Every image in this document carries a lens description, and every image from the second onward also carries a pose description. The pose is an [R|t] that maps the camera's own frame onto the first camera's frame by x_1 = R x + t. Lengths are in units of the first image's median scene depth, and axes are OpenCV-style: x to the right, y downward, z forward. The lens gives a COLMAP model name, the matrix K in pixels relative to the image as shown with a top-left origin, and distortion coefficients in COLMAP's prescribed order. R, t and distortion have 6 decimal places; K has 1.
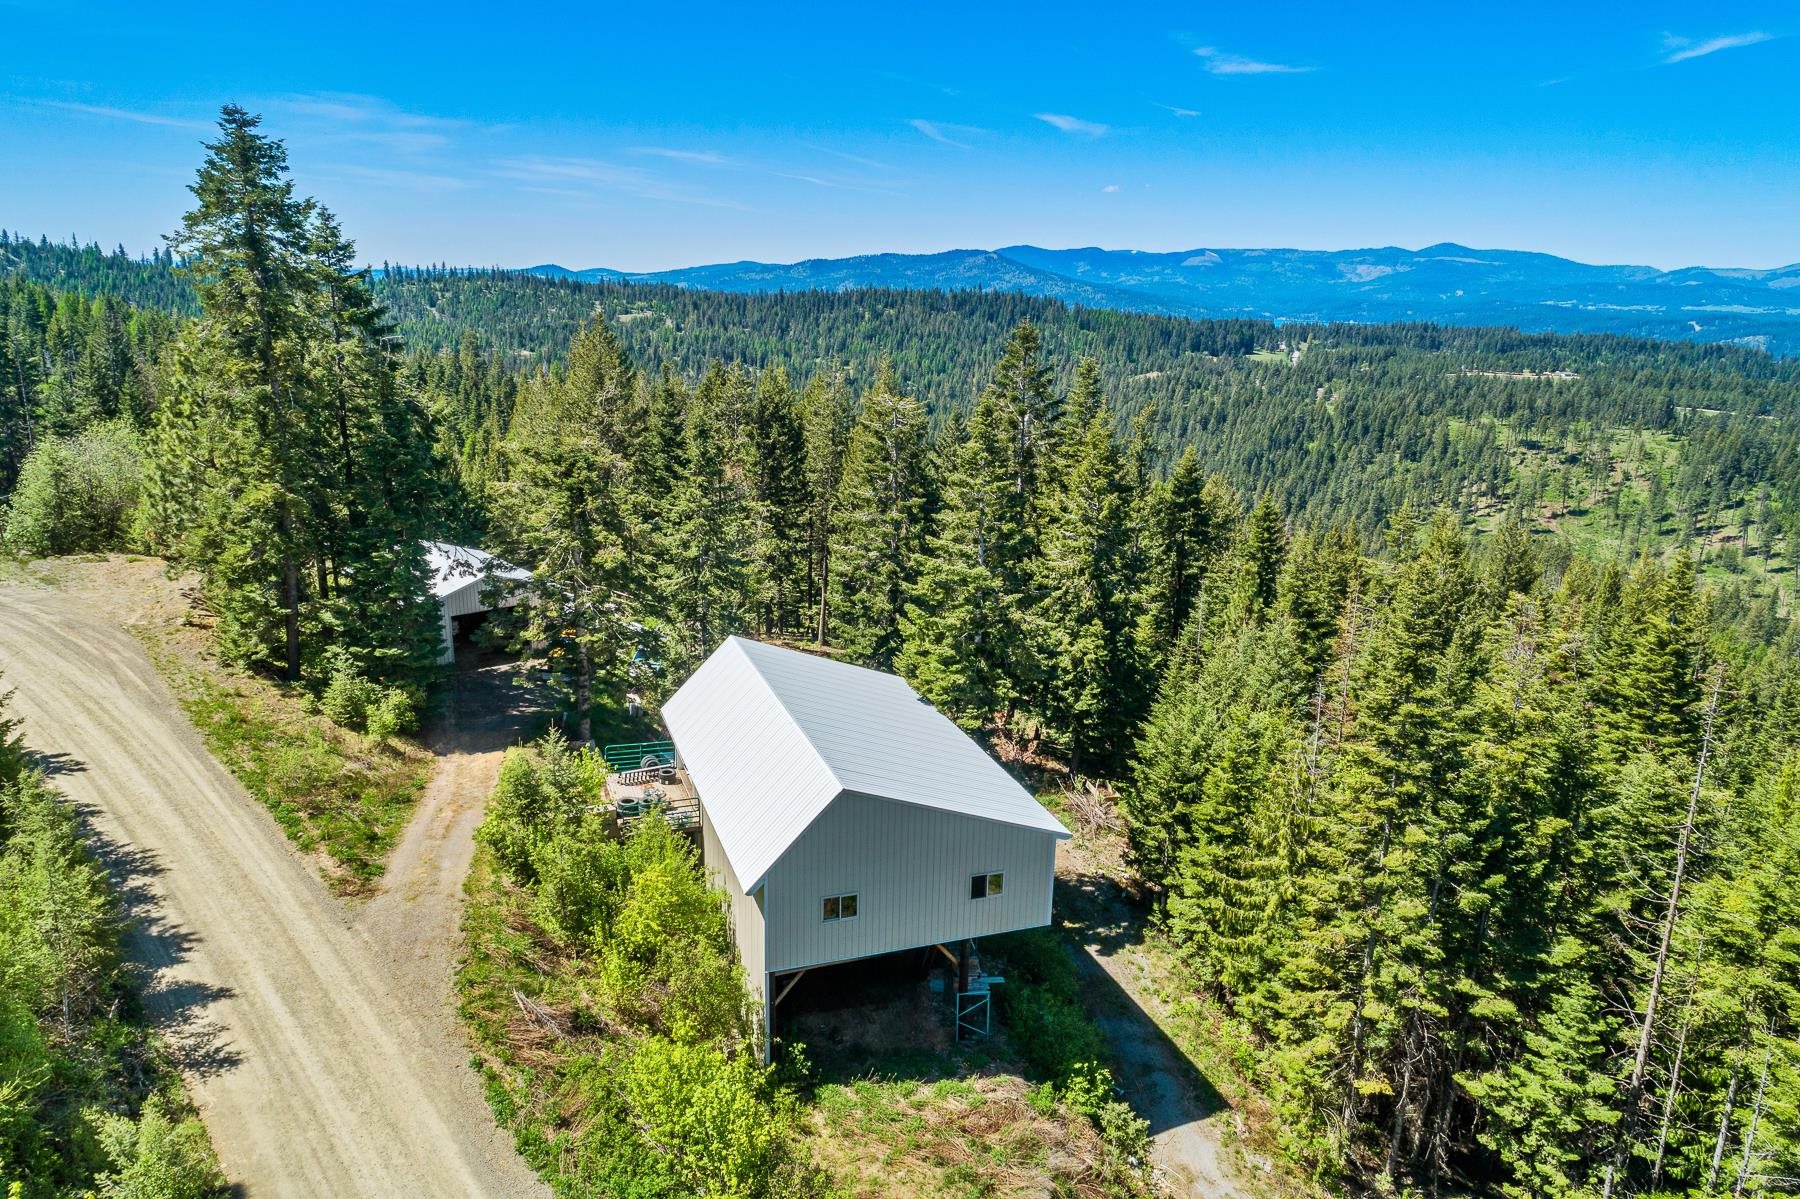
lens RADIAL K [[1214.7, 0, 904.1], [0, 1214.7, 598.6], [0, 0, 1]] dist [-0.005658, 0.008235]
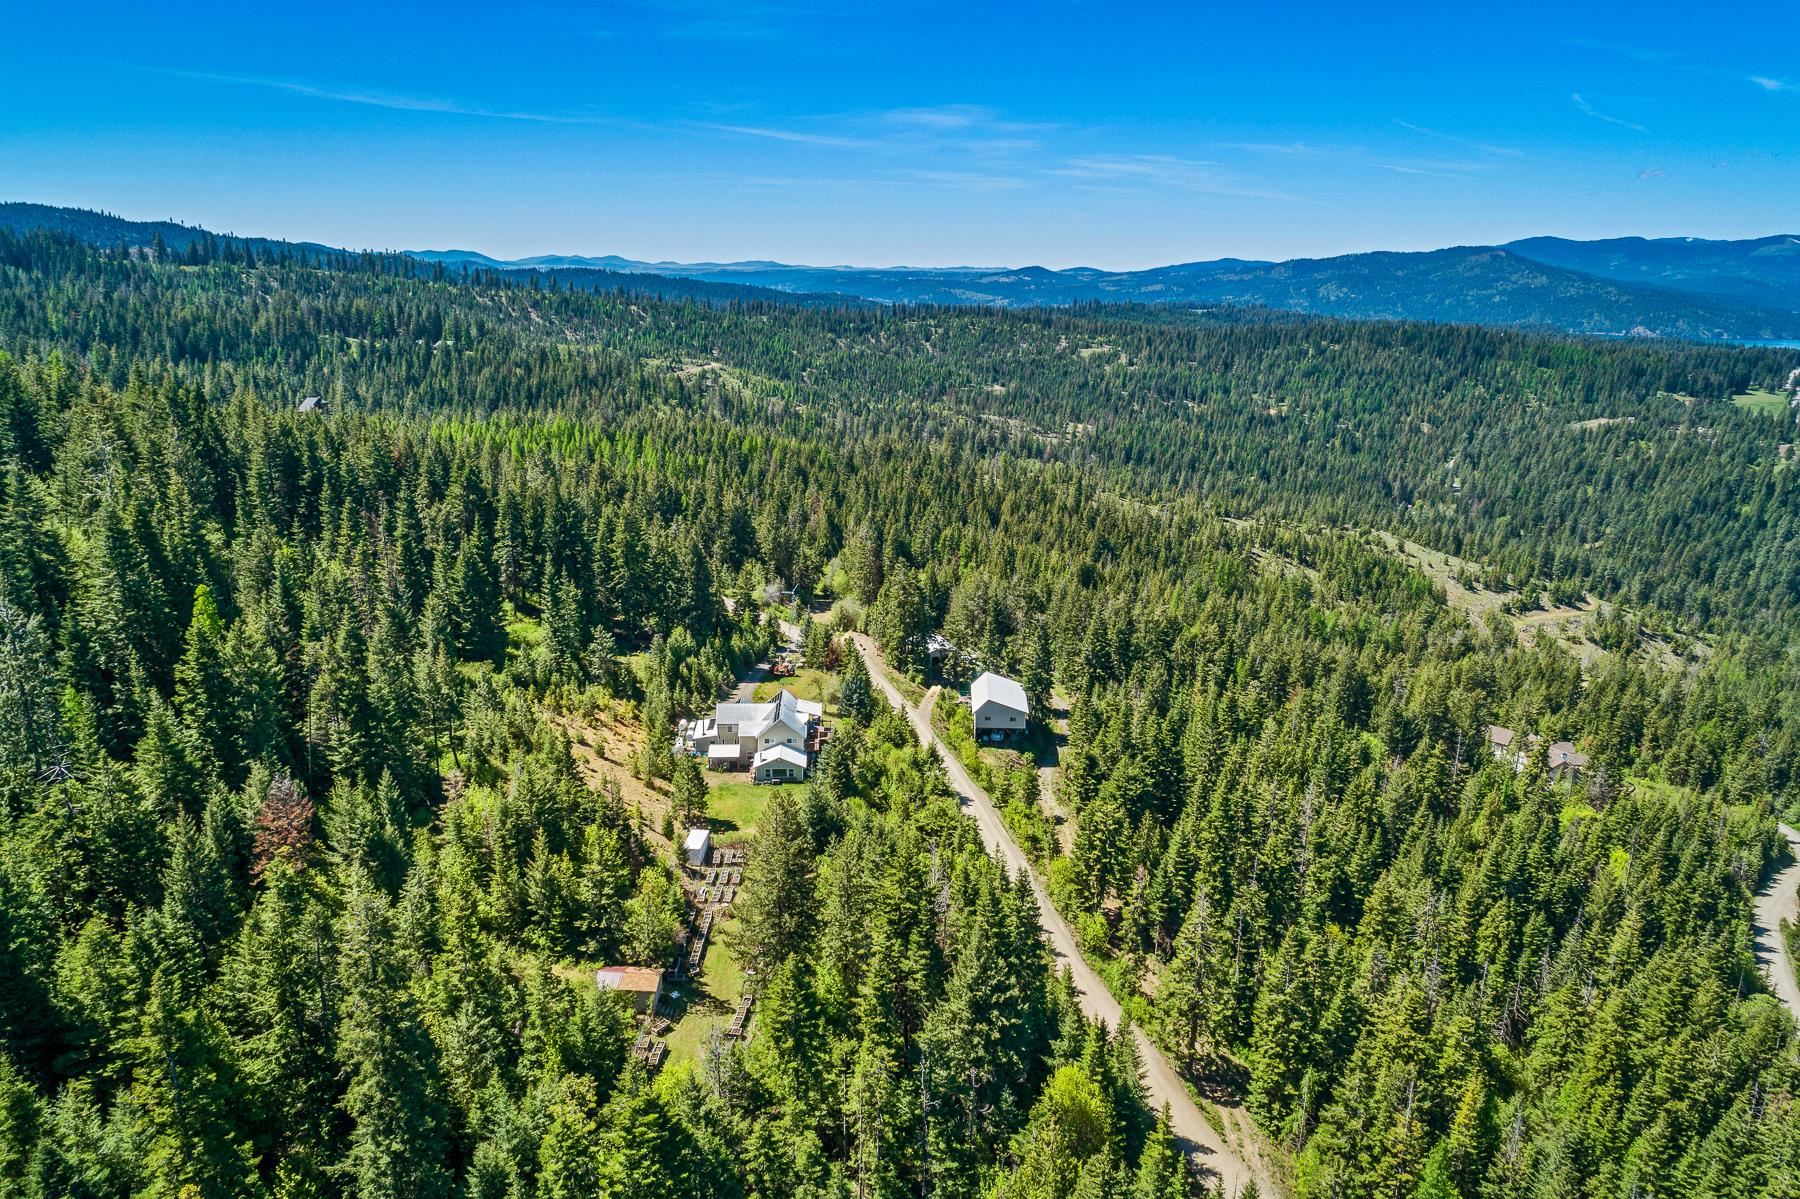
lens RADIAL K [[1214.7, 0, 904.8], [0, 1214.7, 605.3], [0, 0, 1]] dist [-0.005658, 0.008235]
pose [[0.929403, 0.086533, -0.358779, 0.040710], [-0.083123, 0.996227, 0.024951, -0.010413], [0.359584, 0.006634, 0.933089, -0.116705]]
